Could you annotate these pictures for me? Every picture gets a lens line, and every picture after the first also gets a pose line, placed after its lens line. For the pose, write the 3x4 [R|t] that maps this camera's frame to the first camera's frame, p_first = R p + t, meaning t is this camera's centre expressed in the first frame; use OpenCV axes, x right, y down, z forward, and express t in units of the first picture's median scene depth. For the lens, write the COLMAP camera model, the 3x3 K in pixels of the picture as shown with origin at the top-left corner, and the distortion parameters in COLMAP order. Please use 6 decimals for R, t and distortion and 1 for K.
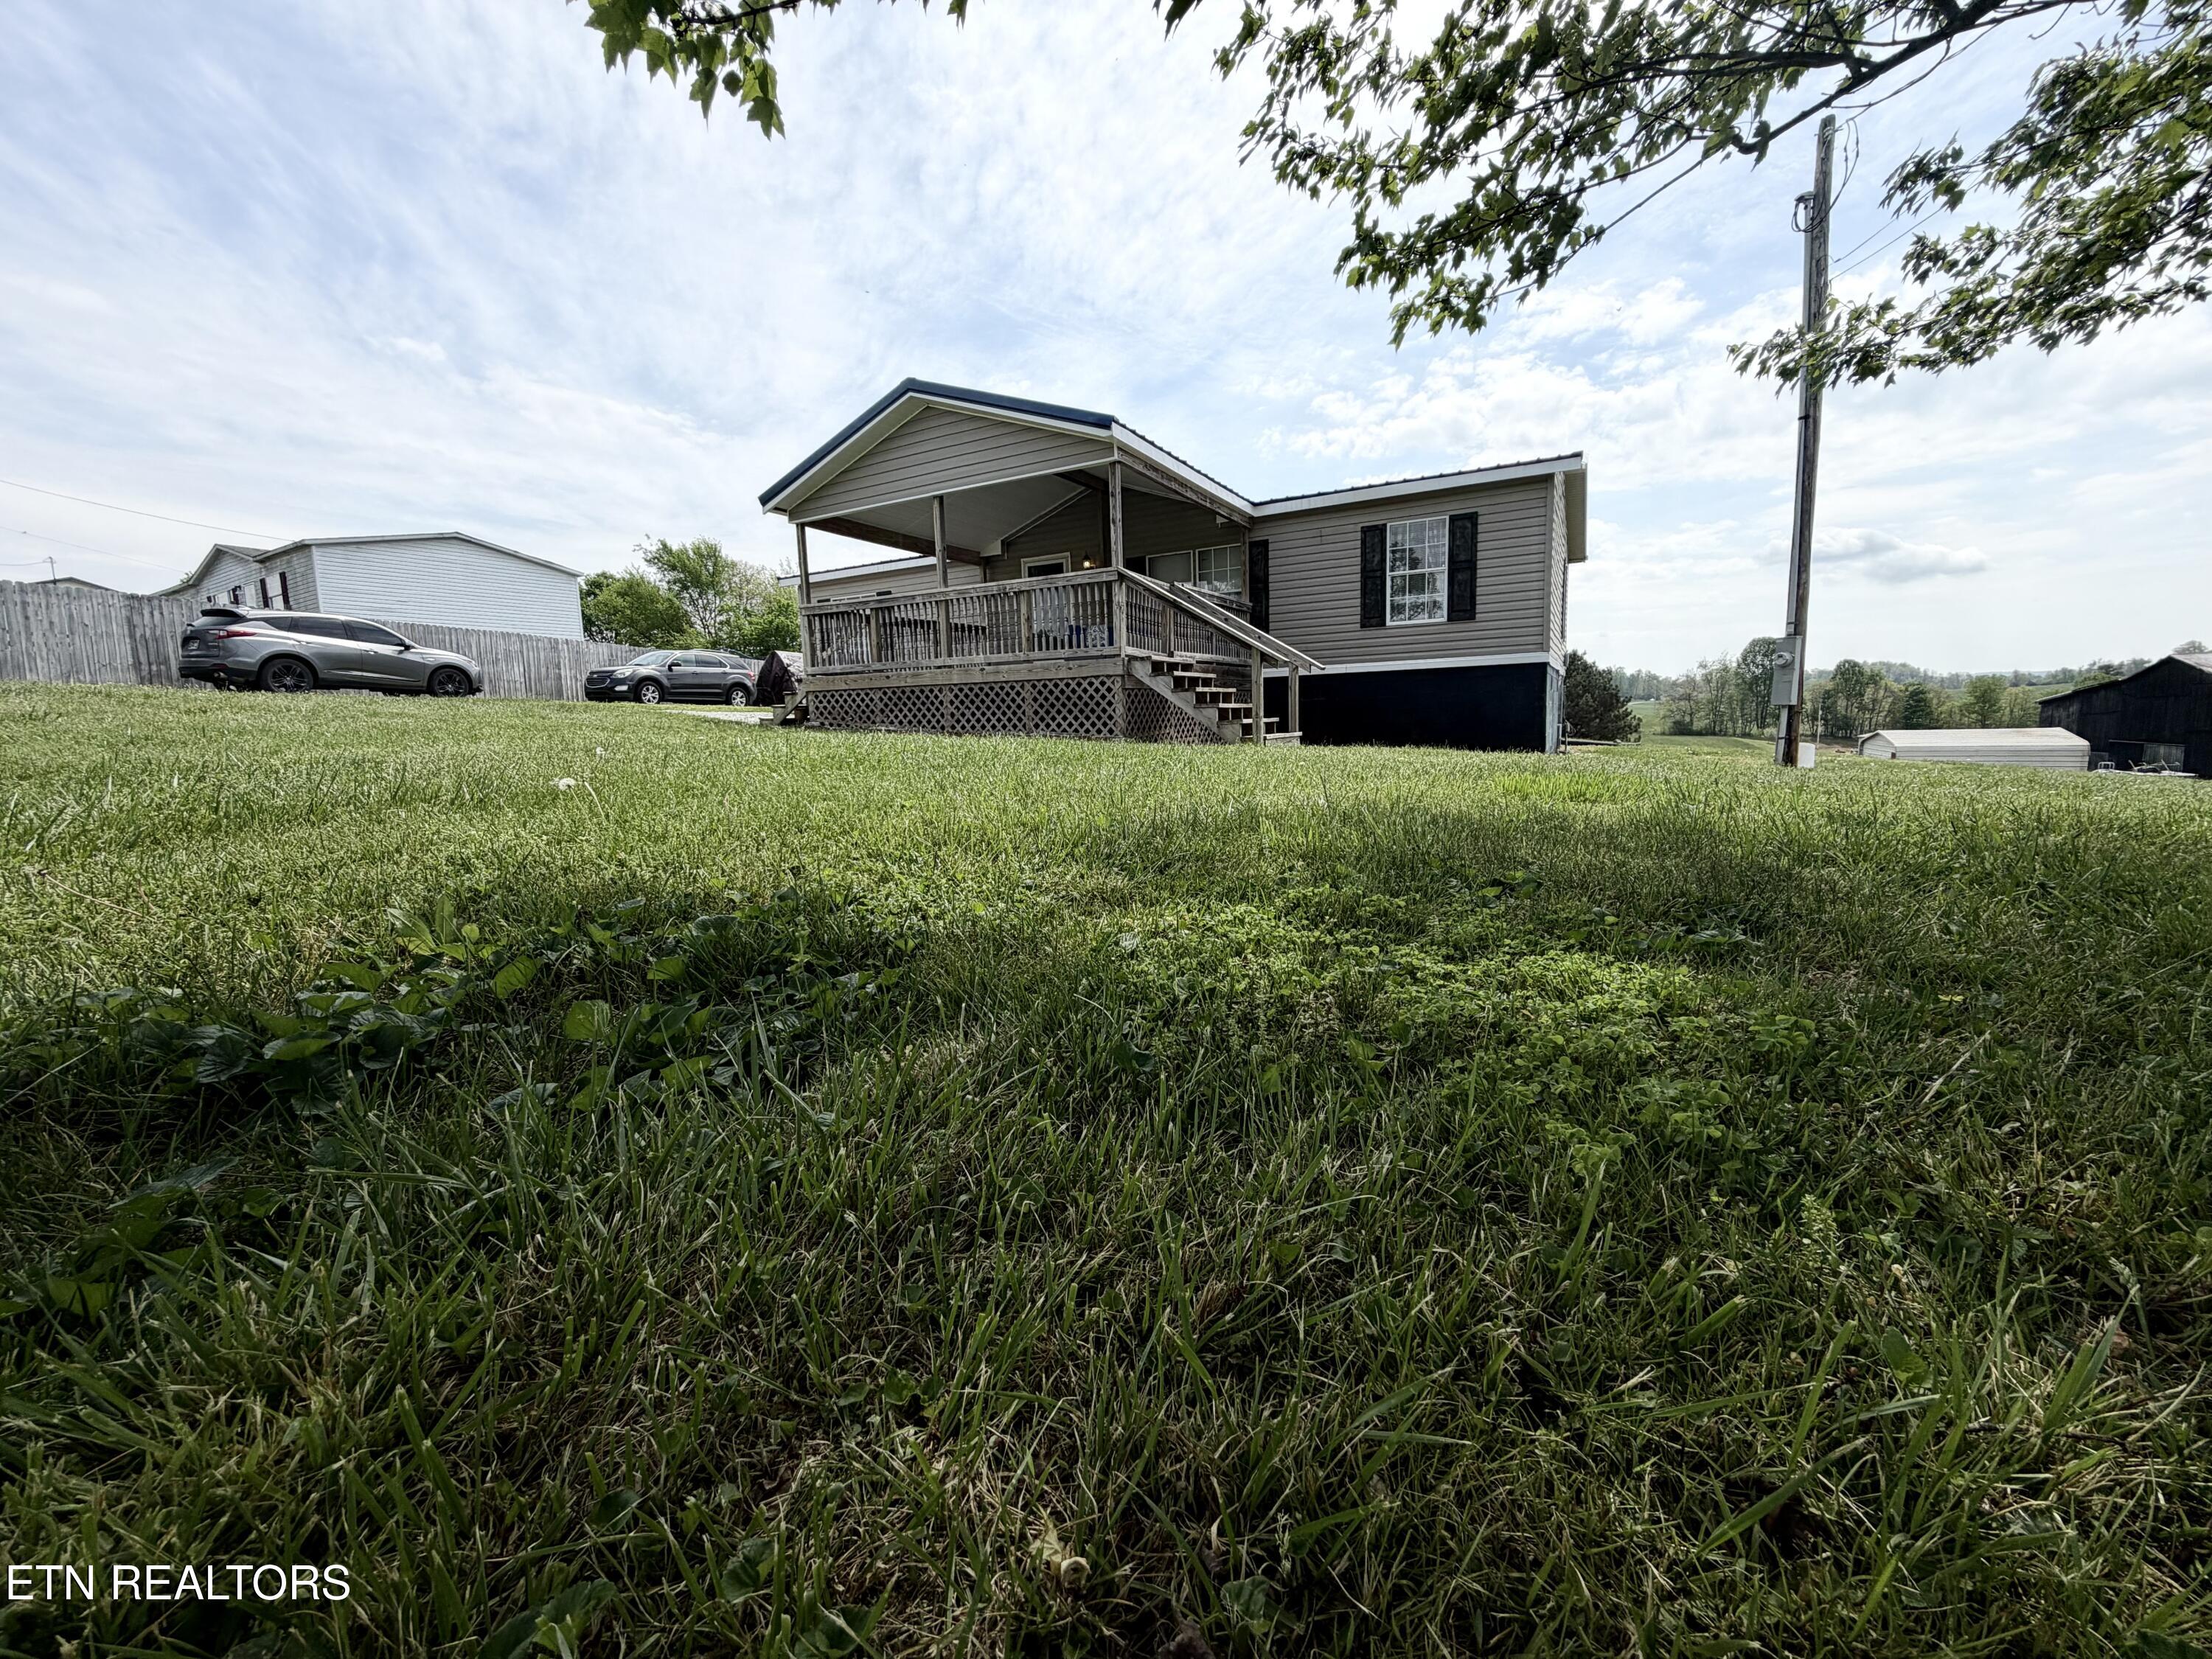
lens RADIAL K [[884.2, 0, 1108.6], [0, 884.2, 820.7], [0, 0, 1]] dist [0.000922, 0.000113]
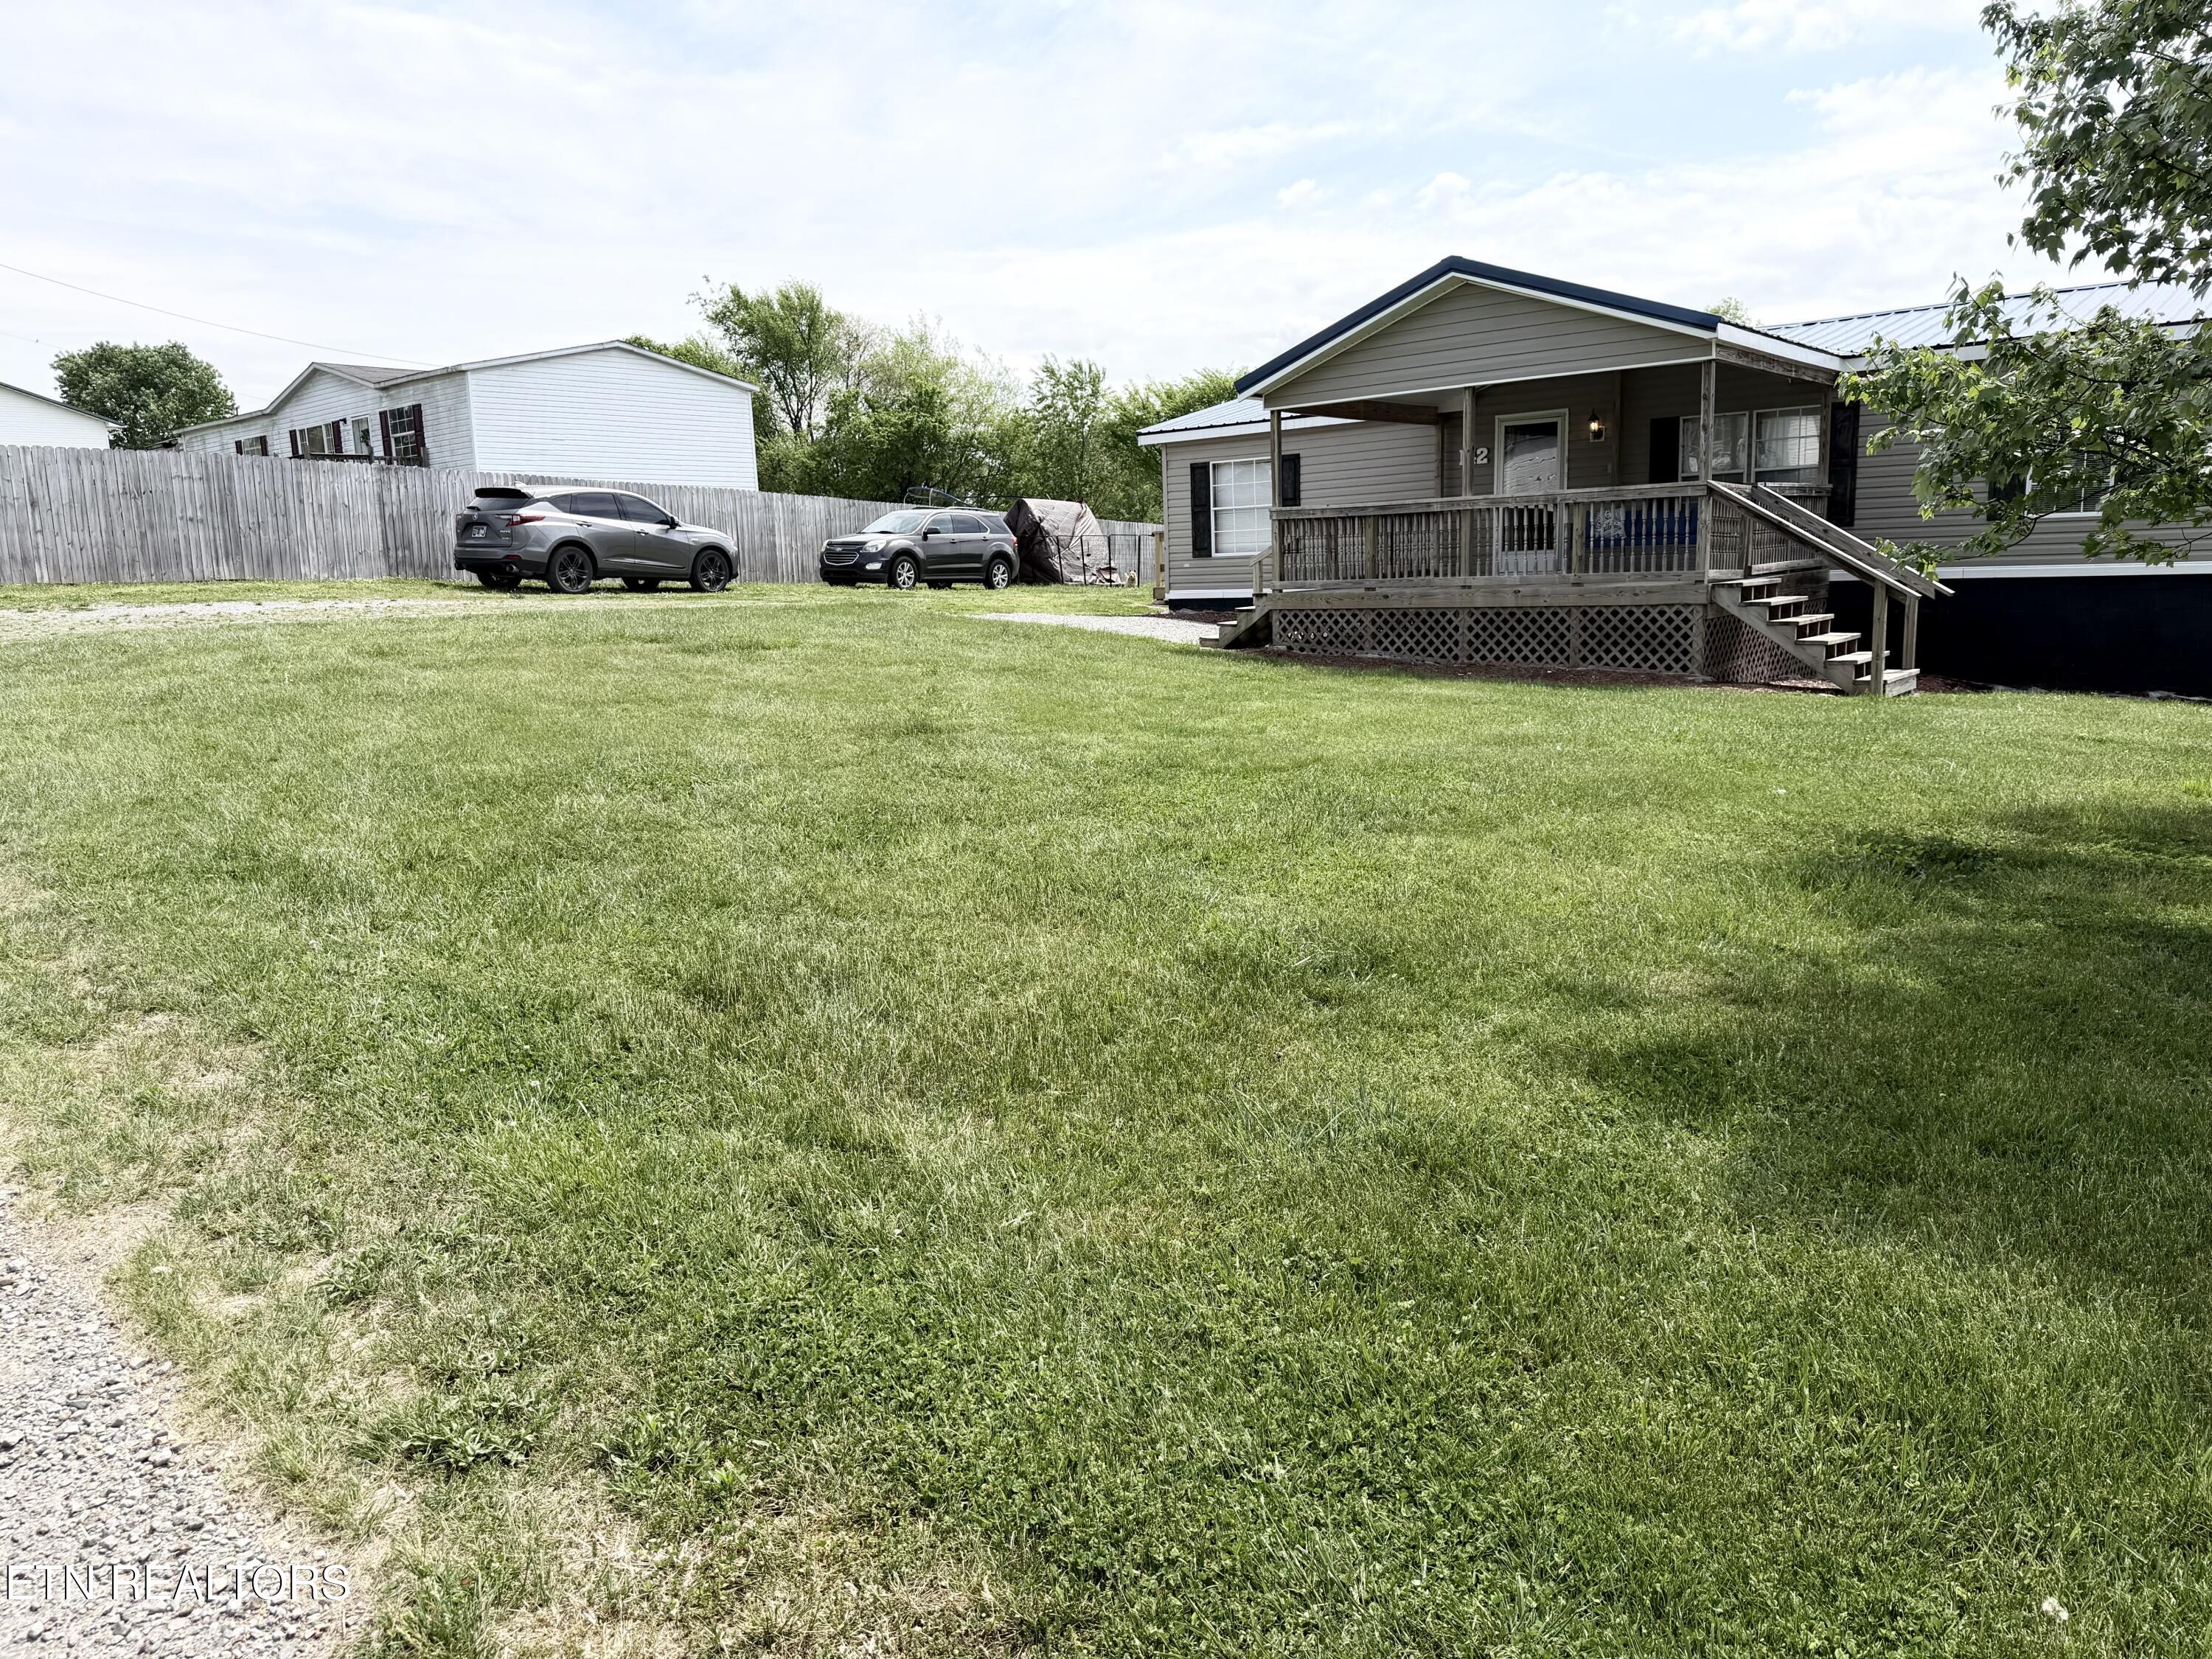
lens RADIAL K [[1584.2, 0, 1123.3], [0, 1584.2, 813.9], [0, 0, 1]] dist [0.072550, -0.023958]
pose [[0.986526, 0.024488, -0.161760, -0.253633], [-0.016848, 0.998684, 0.048435, -0.022717], [0.162733, -0.045057, 0.985641, -0.573093]]
